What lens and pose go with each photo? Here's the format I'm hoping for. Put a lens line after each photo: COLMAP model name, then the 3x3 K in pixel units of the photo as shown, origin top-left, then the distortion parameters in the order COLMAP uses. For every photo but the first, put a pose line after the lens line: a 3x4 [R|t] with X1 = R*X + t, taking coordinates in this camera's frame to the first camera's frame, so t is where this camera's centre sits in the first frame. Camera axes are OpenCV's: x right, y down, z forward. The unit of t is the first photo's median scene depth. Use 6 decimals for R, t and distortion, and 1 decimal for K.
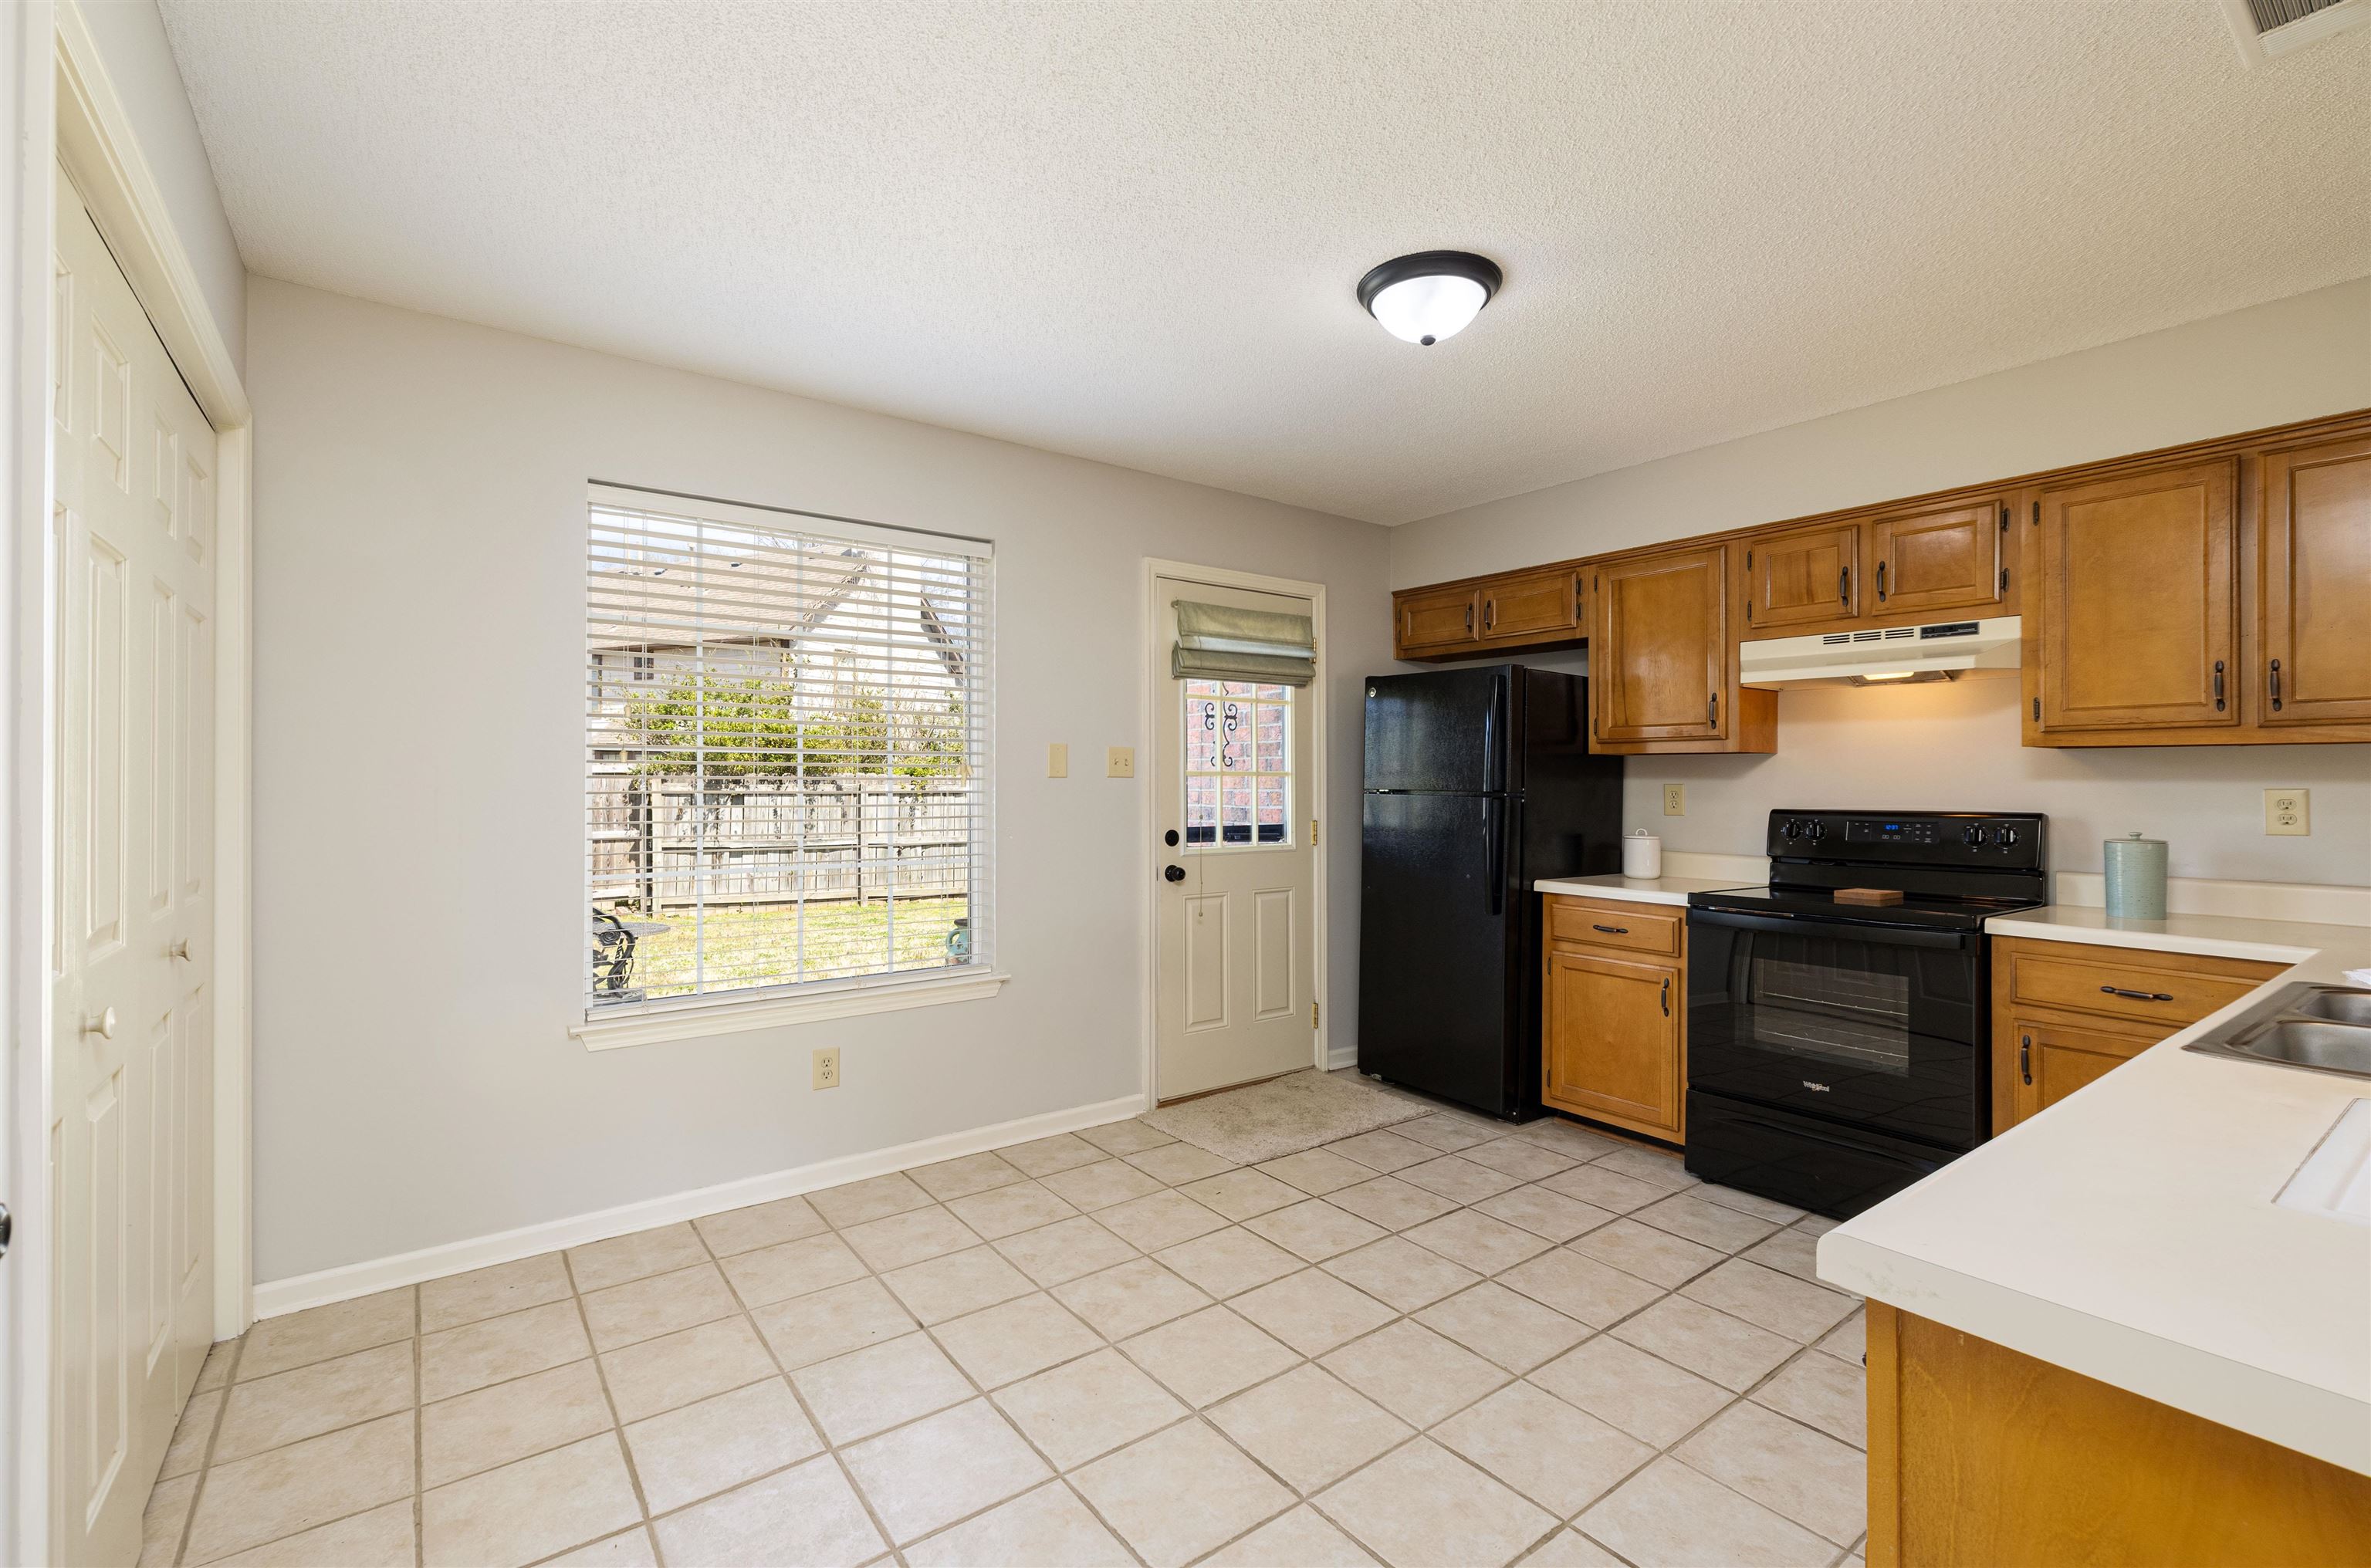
lens RADIAL K [[1020.4, 0, 1185.5], [0, 1020.4, 784.0], [0, 0, 1]] dist [-0.000788, 0.000450]
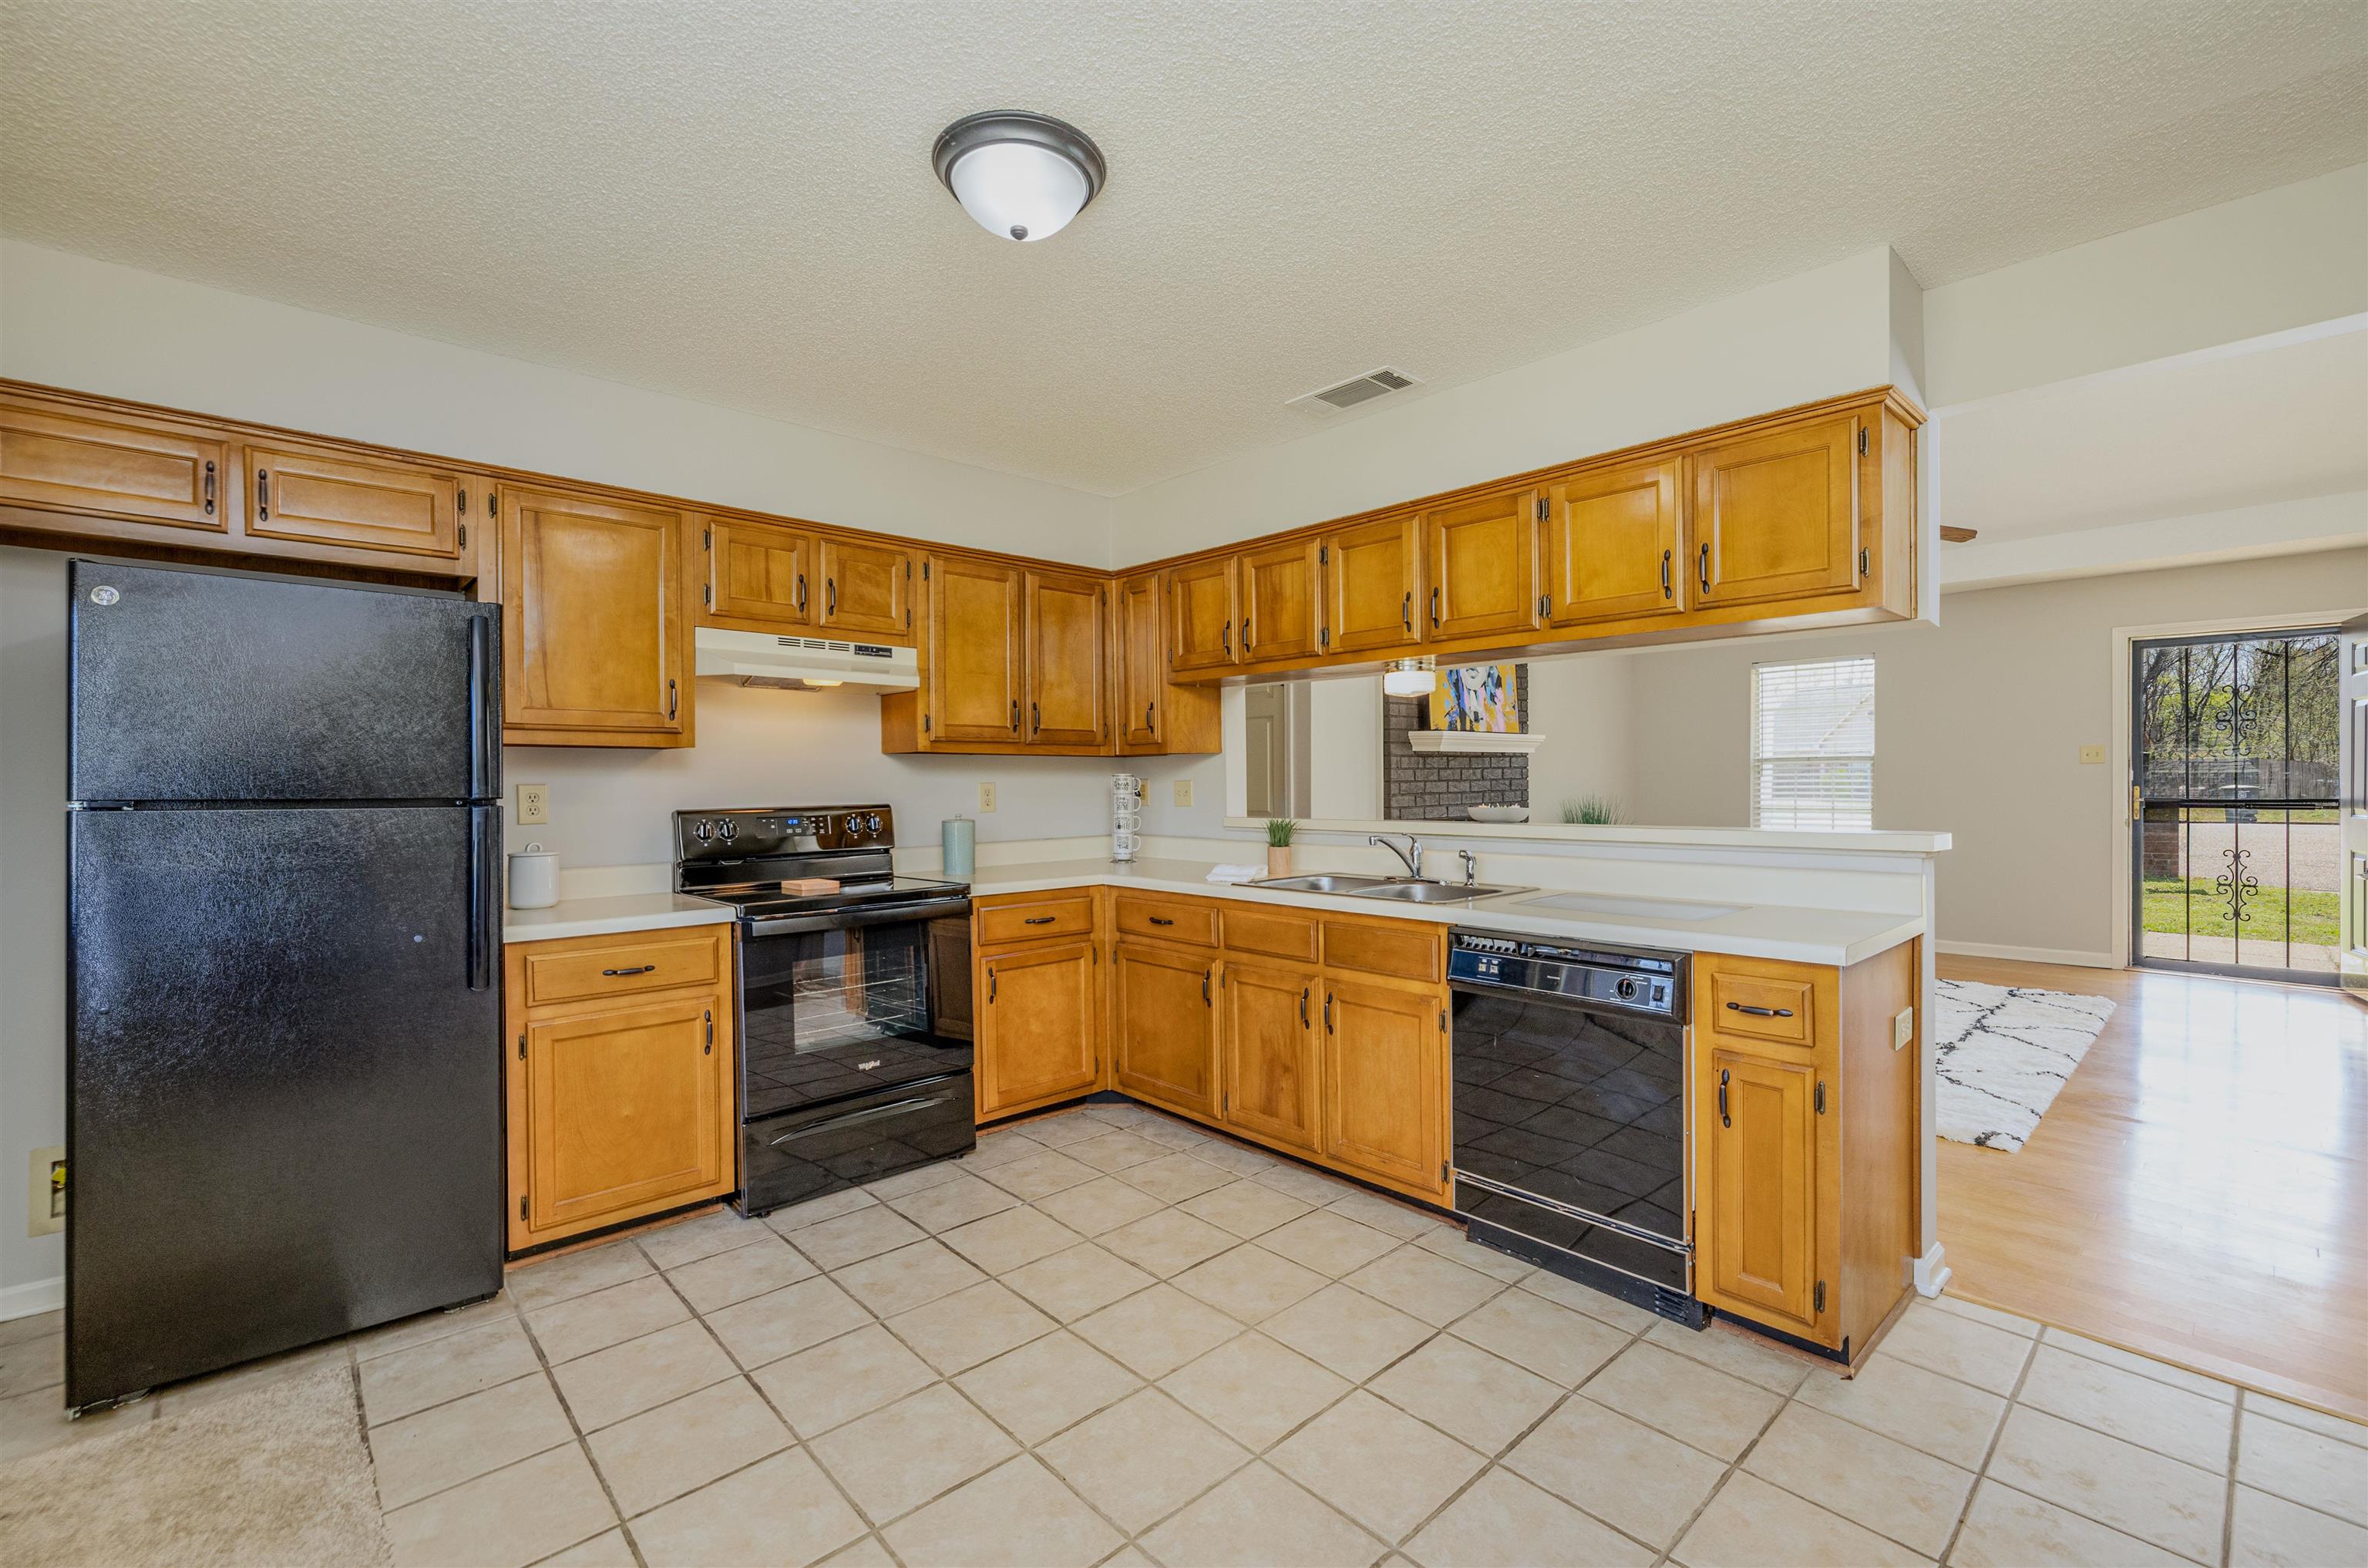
lens RADIAL K [[1019.3, 0, 1184.0], [0, 1019.3, 784.0], [0, 0, 1]] dist [-0.000788, 0.000450]
pose [[-0.096829, -0.005527, 0.995286, -0.444443], [0.009132, 0.999938, 0.006441, -0.000702], [-0.995259, 0.009713, -0.096773, 0.725724]]
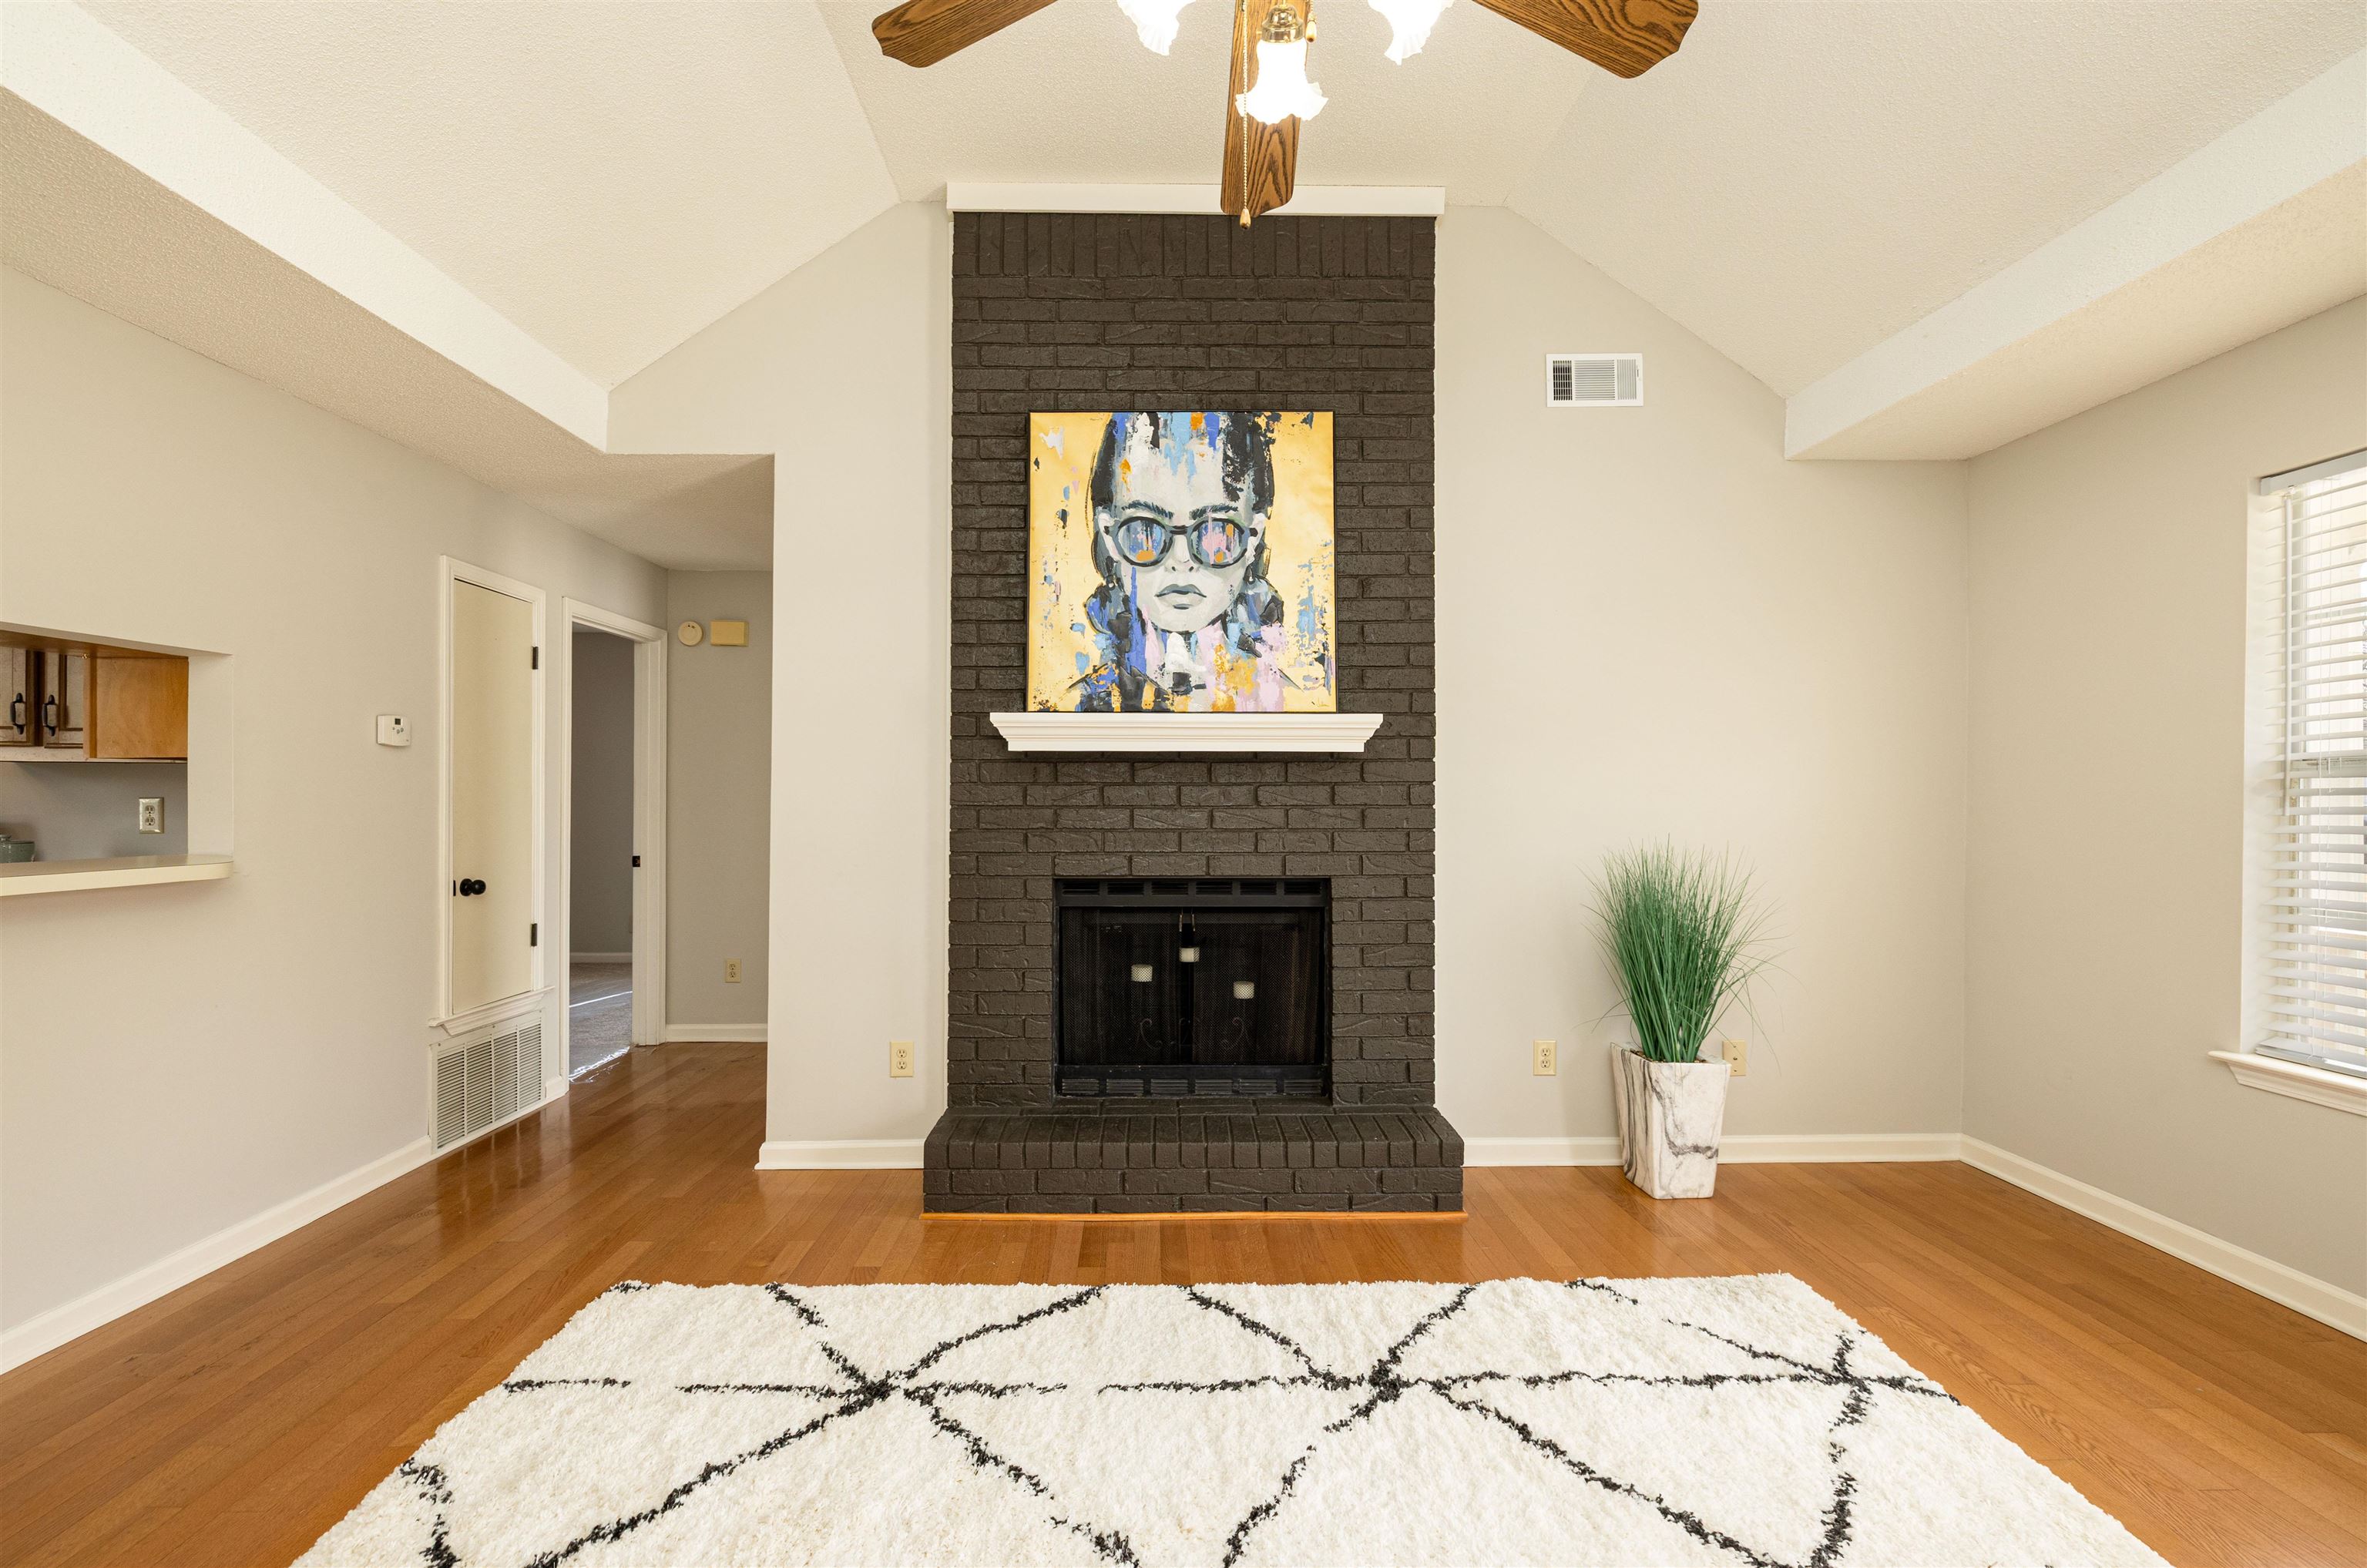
lens RADIAL K [[1006.0, 0, 1174.9], [0, 1006.0, 790.3], [0, 0, 1]] dist [-0.001026, 0.000095]
pose [[0.592716, 0.006725, 0.805383, 0.702024], [-0.003549, 0.999977, -0.005738, -0.001211], [-0.805404, 0.000543, 0.592726, -0.665588]]
